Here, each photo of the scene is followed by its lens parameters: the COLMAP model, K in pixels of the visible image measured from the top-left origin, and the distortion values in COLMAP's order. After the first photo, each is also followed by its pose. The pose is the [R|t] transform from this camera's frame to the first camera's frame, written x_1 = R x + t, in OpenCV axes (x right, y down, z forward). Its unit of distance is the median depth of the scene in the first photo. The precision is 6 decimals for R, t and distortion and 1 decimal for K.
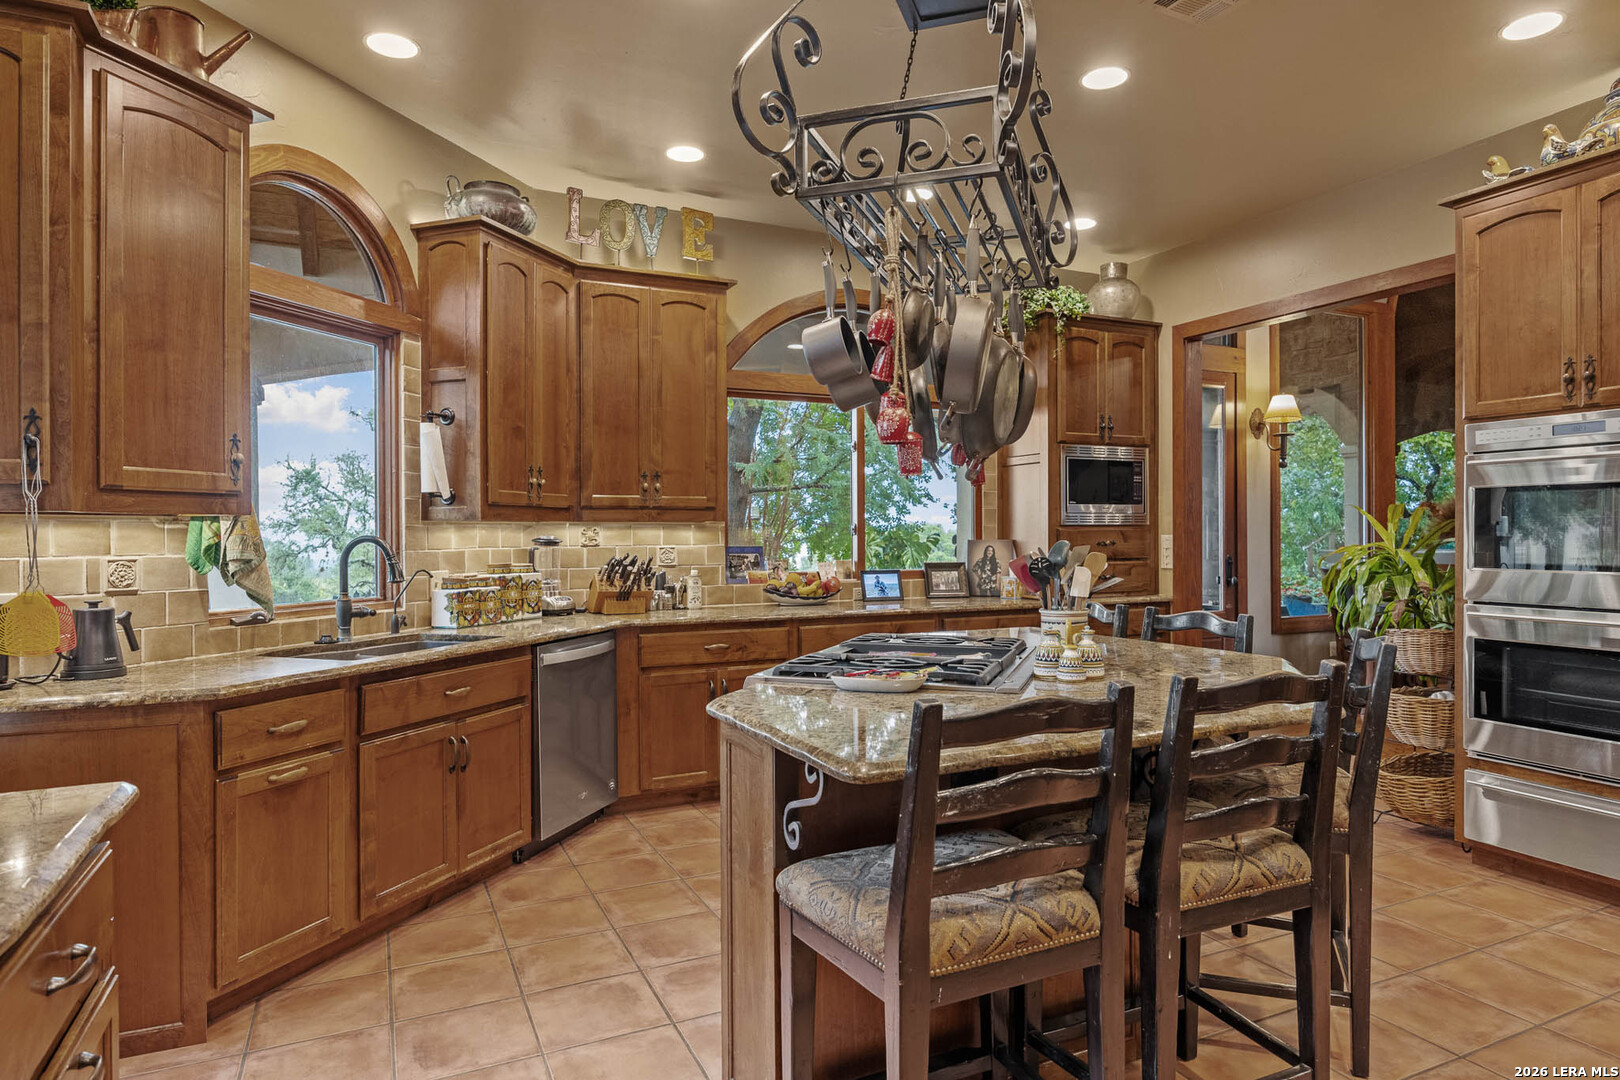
lens RADIAL K [[928.2, 0, 811.1], [0, 928.2, 538.4], [0, 0, 1]] dist [-0.000419, 0.000071]
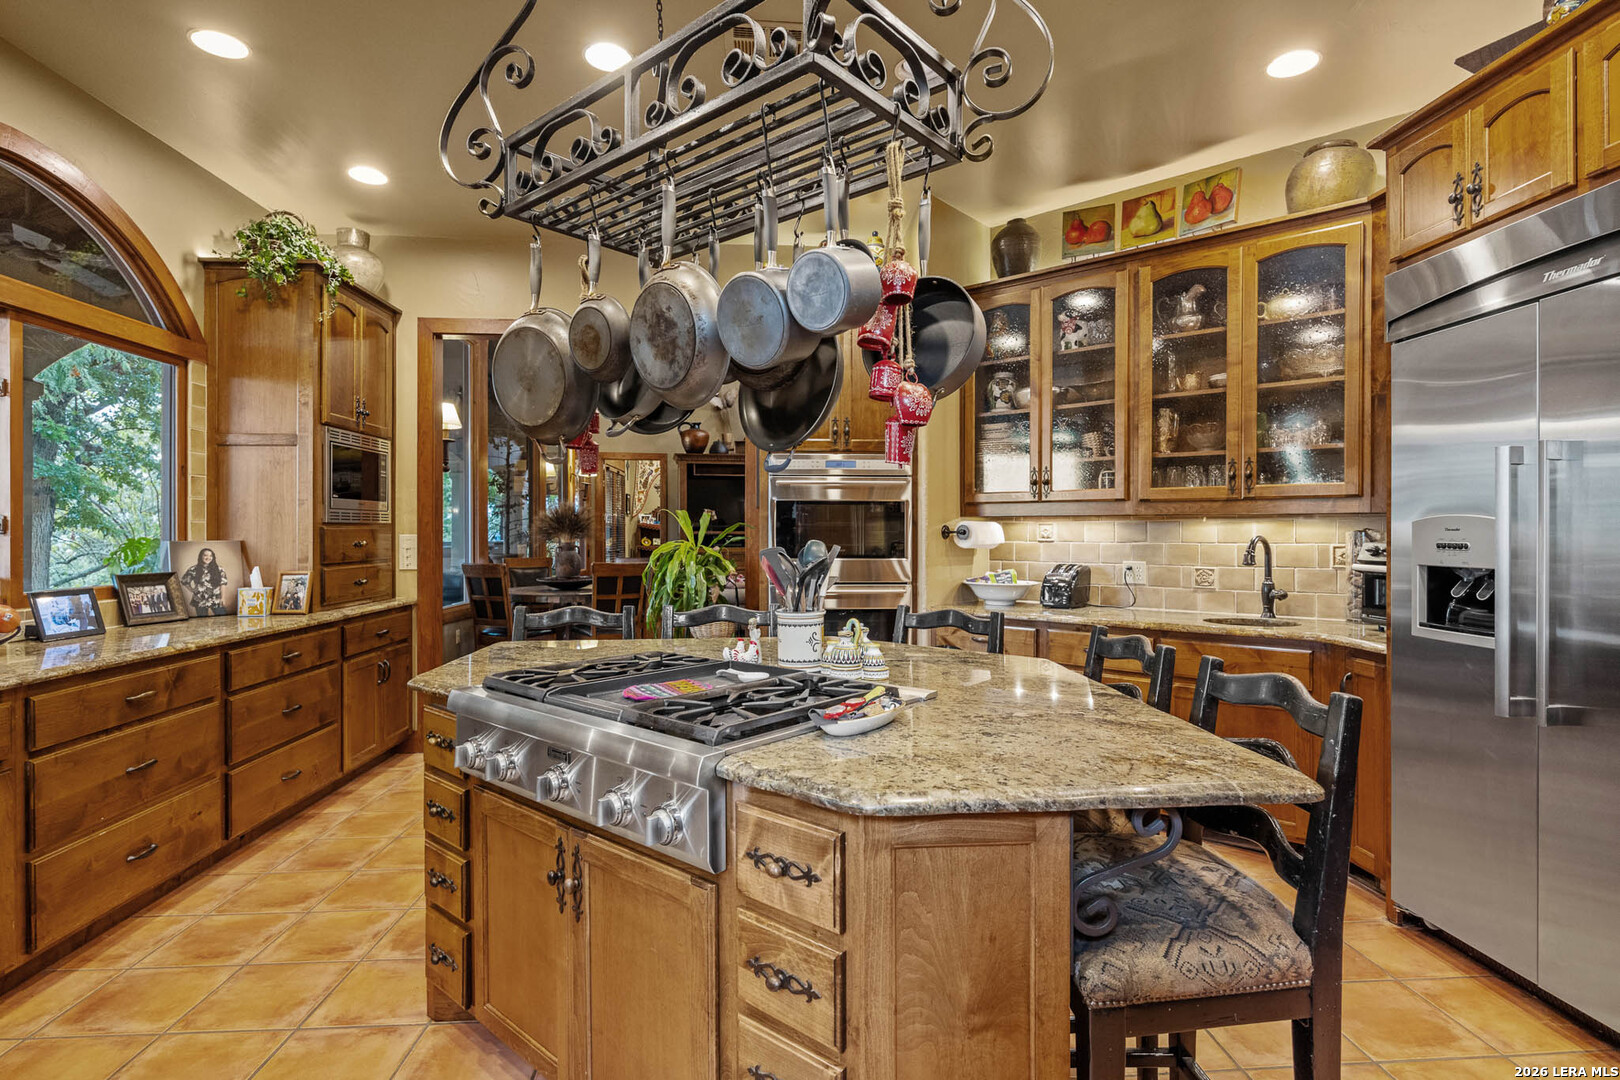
lens RADIAL K [[815.2, 0, 813.4], [0, 815.2, 536.2], [0, 0, 1]] dist [0.004434, 0.000182]
pose [[0.374032, -0.001487, 0.927415, -0.238334], [0.002882, 0.999996, 0.000441, -0.001014], [-0.927411, 0.002508, 0.374035, 0.300771]]
